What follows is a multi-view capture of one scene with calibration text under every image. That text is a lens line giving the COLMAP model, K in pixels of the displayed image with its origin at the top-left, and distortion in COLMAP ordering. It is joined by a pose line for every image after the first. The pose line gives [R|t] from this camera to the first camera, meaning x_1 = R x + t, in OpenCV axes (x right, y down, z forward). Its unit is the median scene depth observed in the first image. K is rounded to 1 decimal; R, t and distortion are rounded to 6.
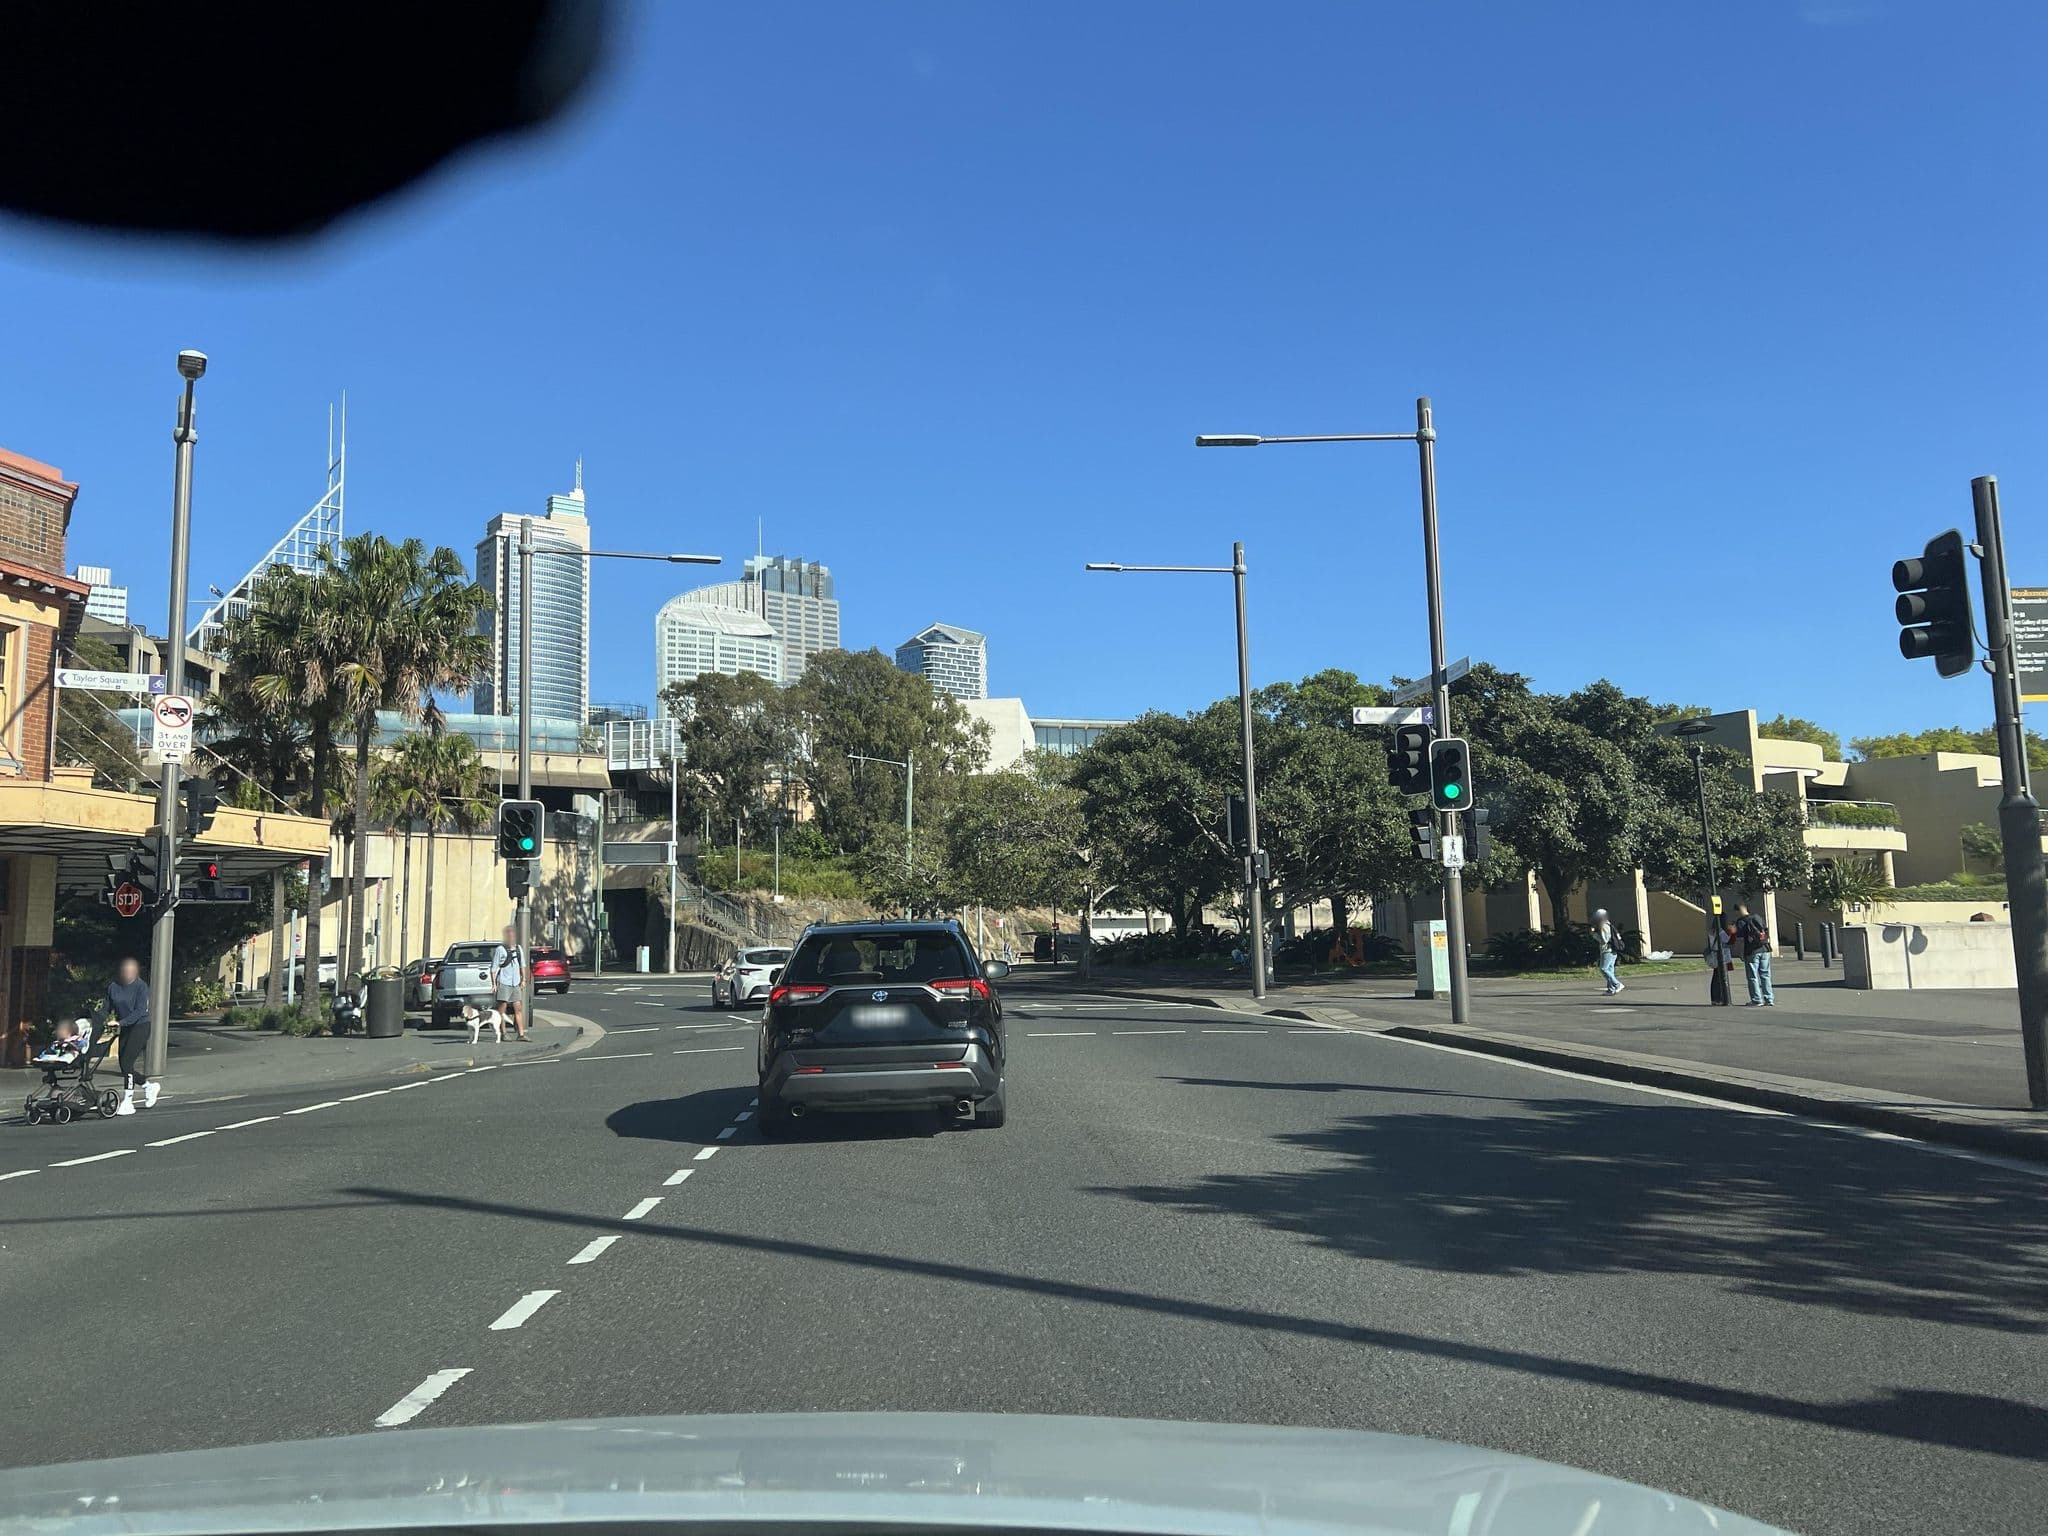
lens RADIAL K [[1532.5, 0, 1024.0], [0, 1532.5, 768.0], [0, 0, 1]] dist [-0.005095, 0.002752]
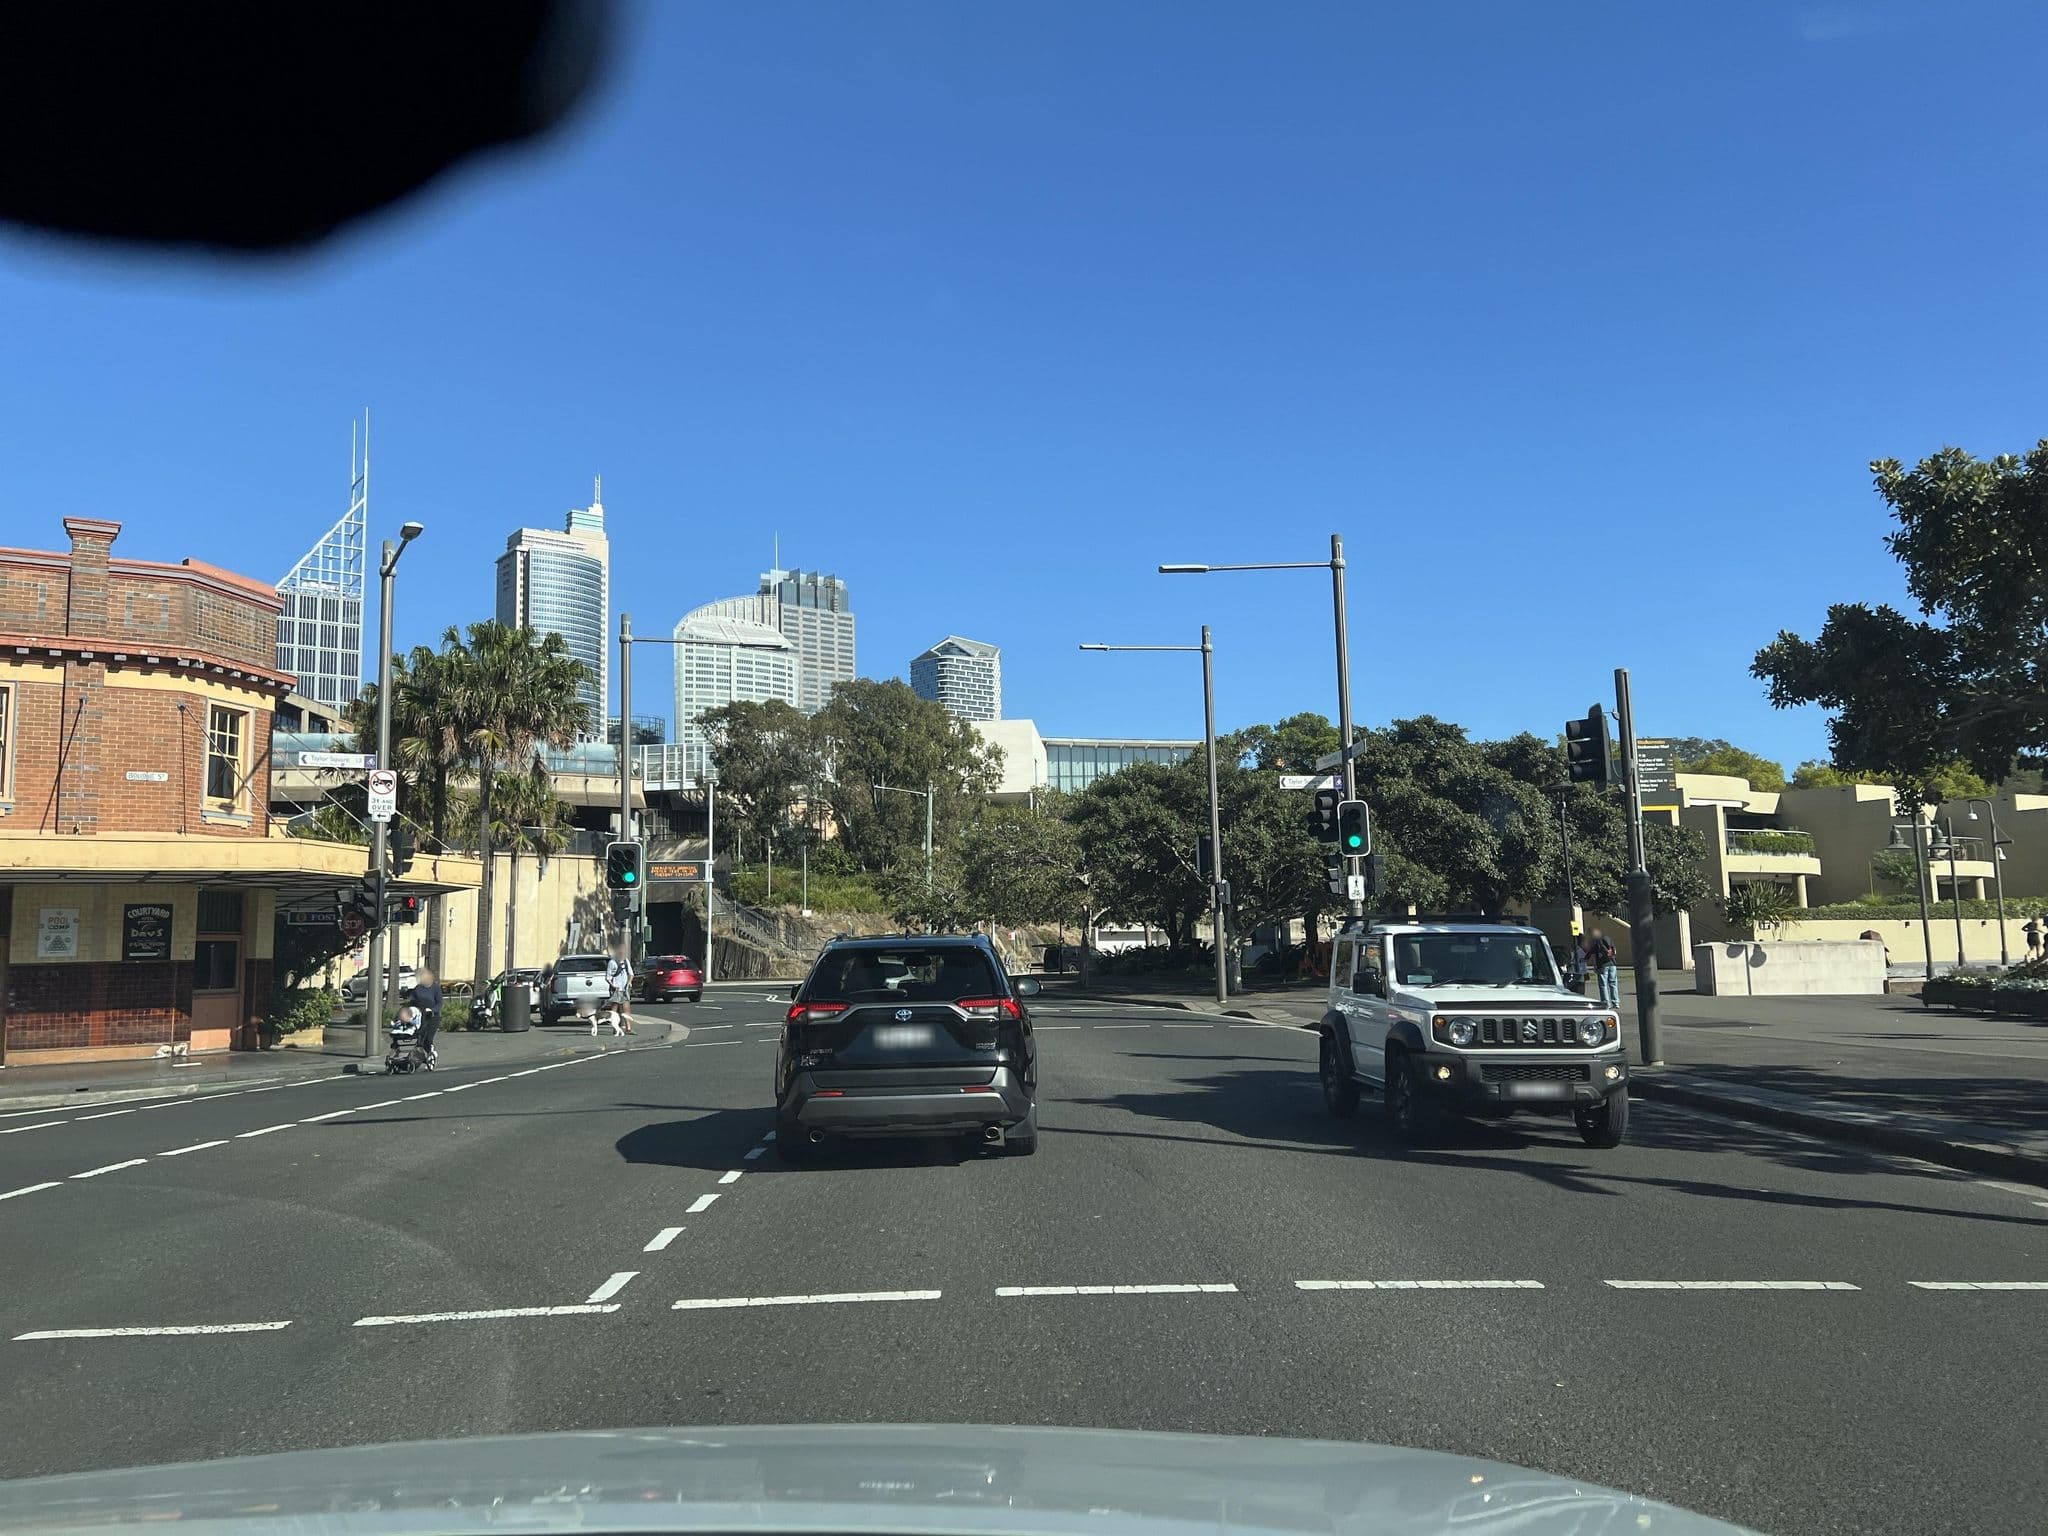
lens RADIAL K [[1547.7, 0, 1024.0], [0, 1547.7, 768.0], [0, 0, 1]] dist [0.004162, -0.001196]
pose [[0.999956, 0.000295, -0.009340, 0.004808], [-0.000343, 0.999987, -0.005101, -0.017517], [0.009338, 0.005104, 0.999943, -0.137526]]
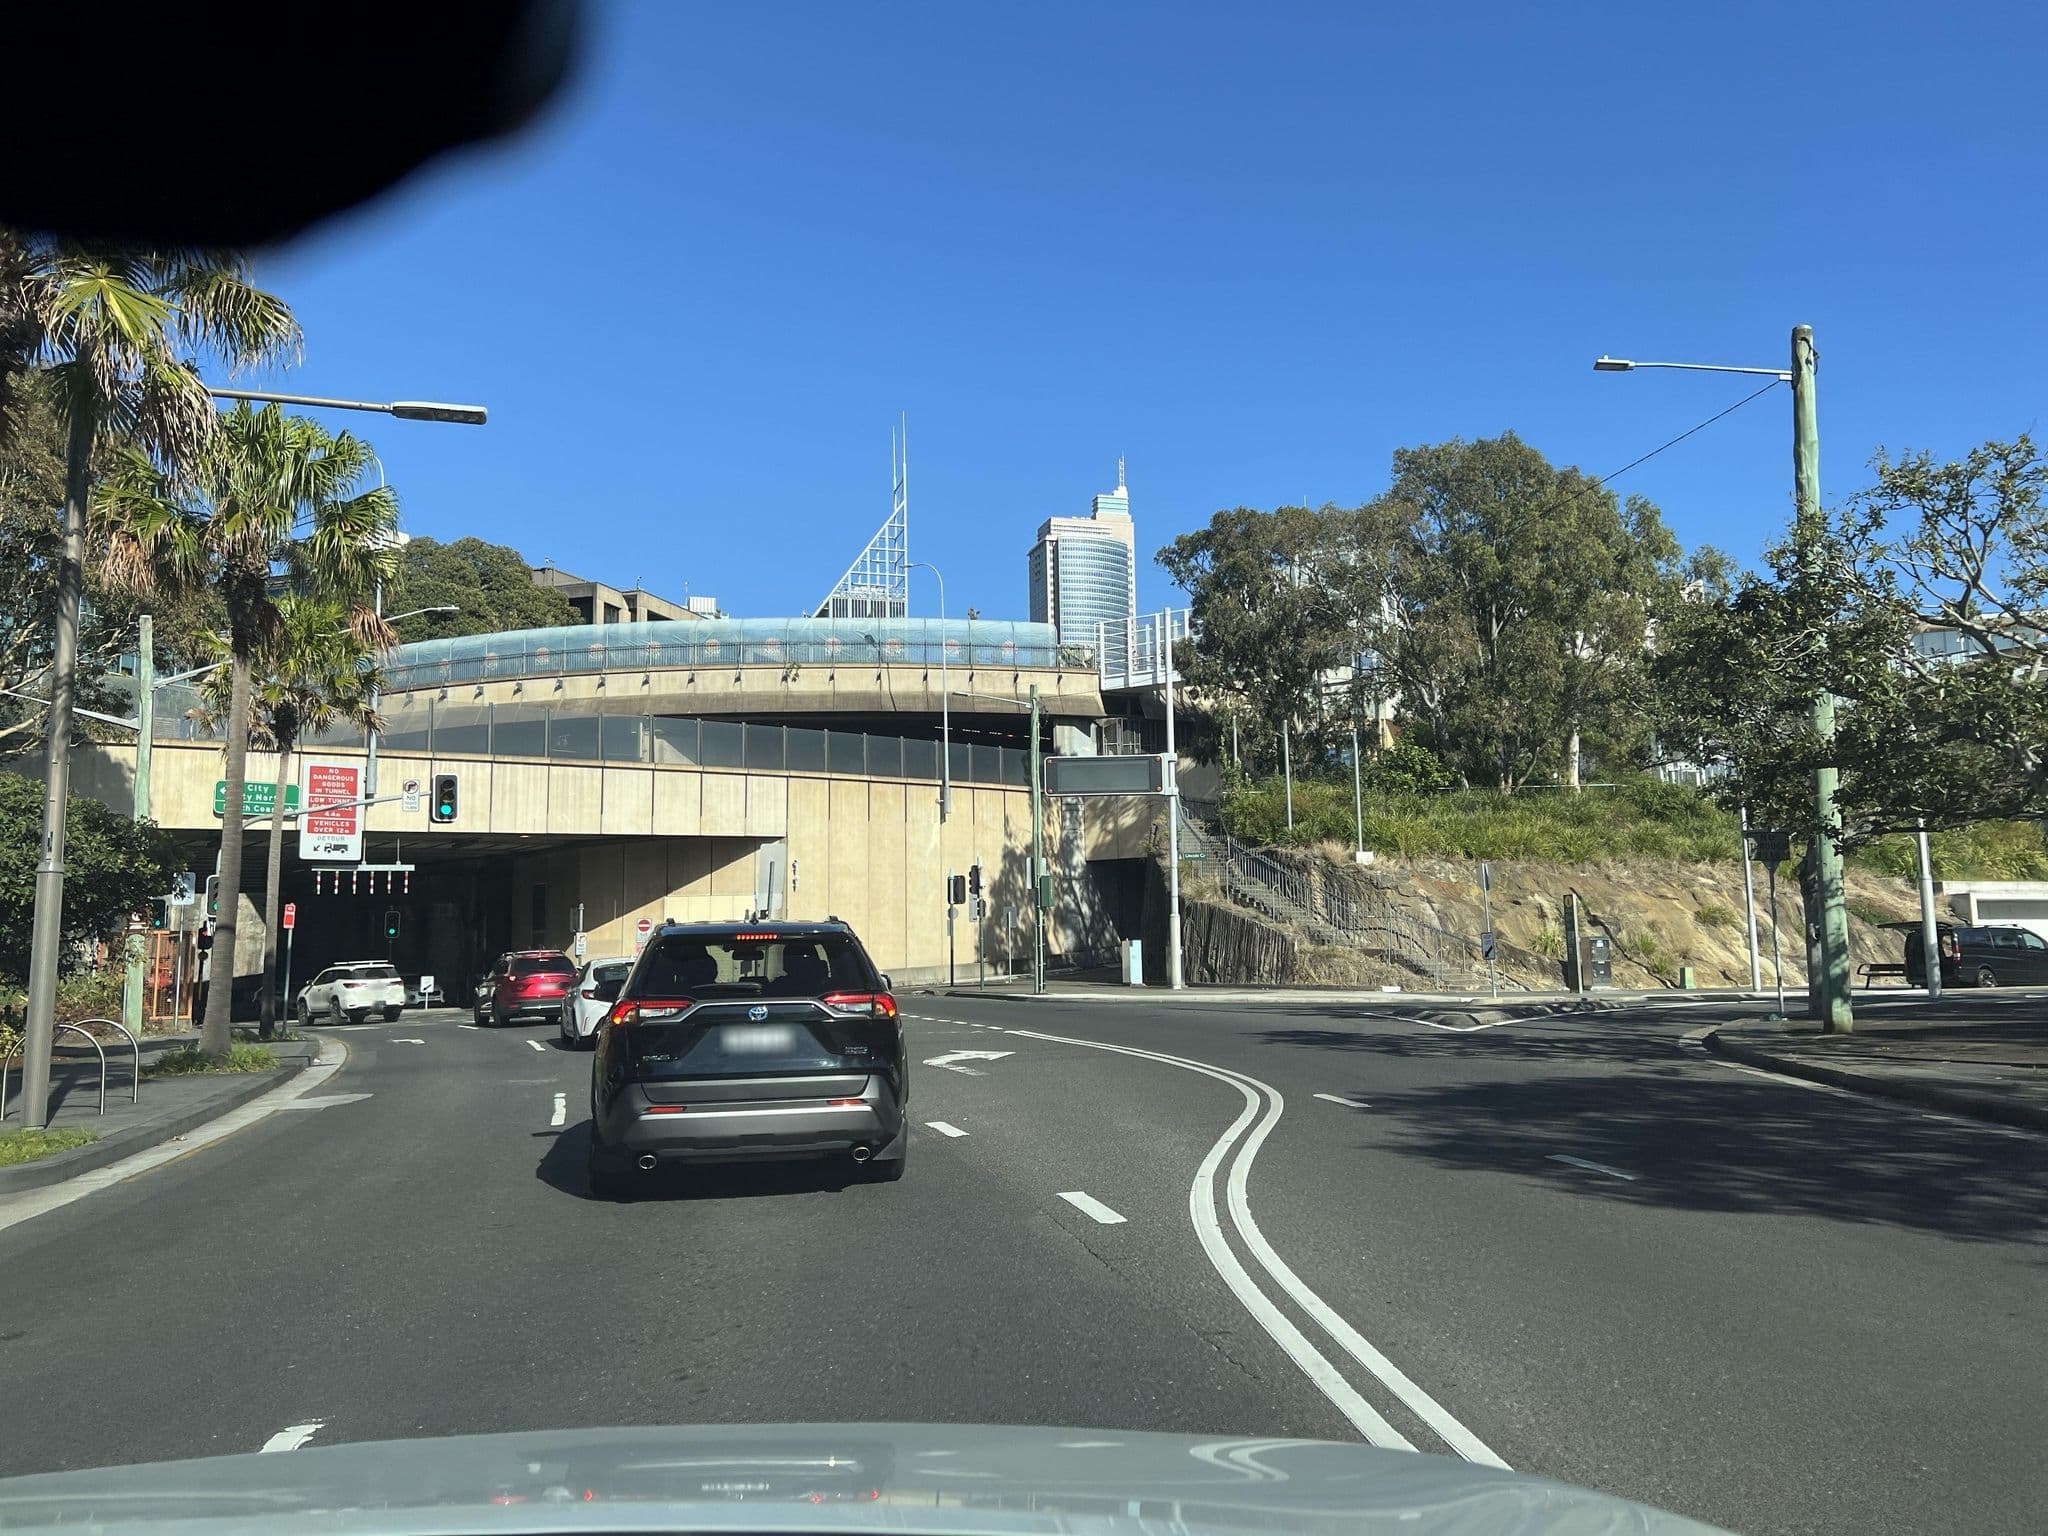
lens RADIAL K [[1420.5, 0, 1024.0], [0, 1420.5, 768.0], [0, 0, 1]] dist [0.116234, -0.000093]
pose [[0.931404, -0.037851, -0.362013, -0.133488], [0.035091, 0.999283, -0.014198, 0.086890], [0.362291, 0.000521, 0.932065, 0.731476]]
